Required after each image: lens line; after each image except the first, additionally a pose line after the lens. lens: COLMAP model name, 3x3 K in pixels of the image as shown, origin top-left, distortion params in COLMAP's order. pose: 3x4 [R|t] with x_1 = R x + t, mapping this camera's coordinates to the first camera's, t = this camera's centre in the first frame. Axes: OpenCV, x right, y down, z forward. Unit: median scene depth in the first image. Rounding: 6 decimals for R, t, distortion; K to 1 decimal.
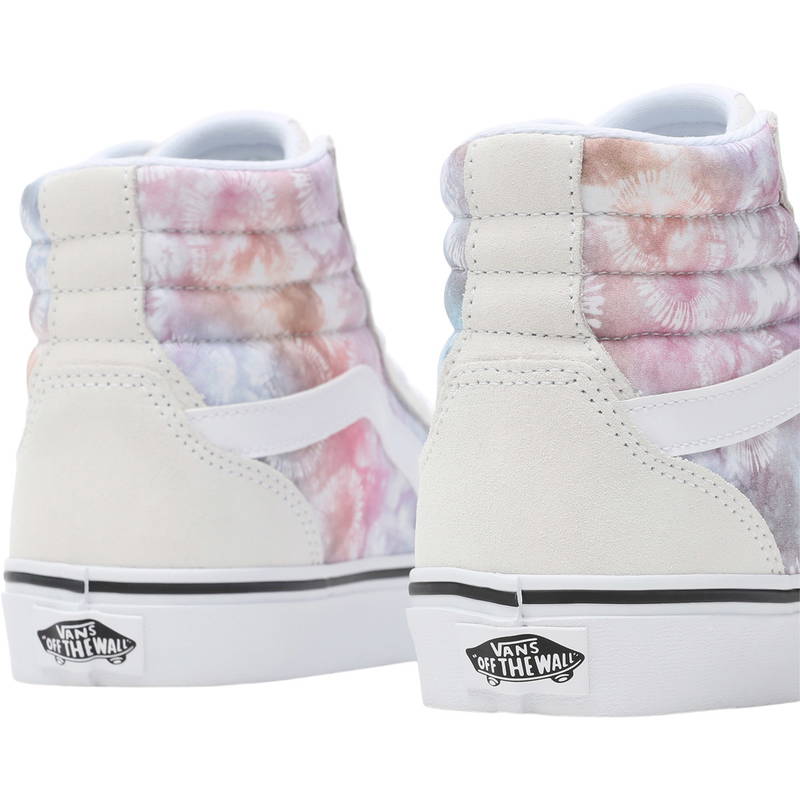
lens RADIAL K [[3920.7, 0, 400.0], [0, 3920.7, 400.0], [0, 0, 1]] dist [-0.318314, 12.187570]
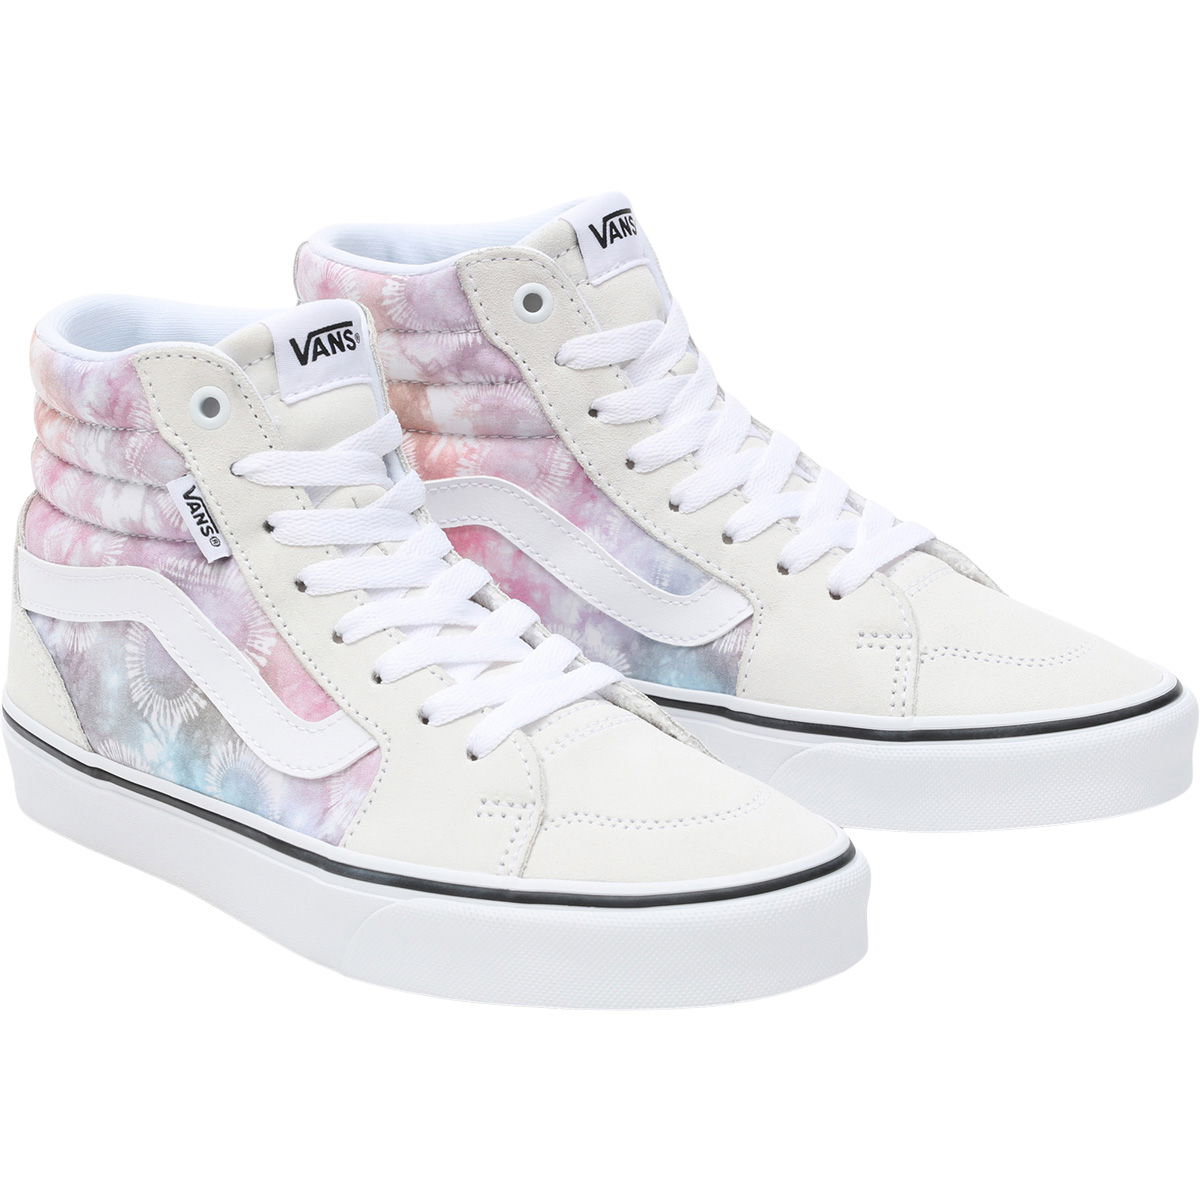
lens RADIAL K [[5881.0, 0, 600.0], [0, 5881.0, 600.0], [0, 0, 1]] dist [-0.318314, 12.187570]
pose [[-0.215200, 0.313410, -0.924912, 1.580218], [-0.001567, 0.946991, 0.321256, -0.526037], [0.976569, 0.070584, -0.203301, 1.471039]]
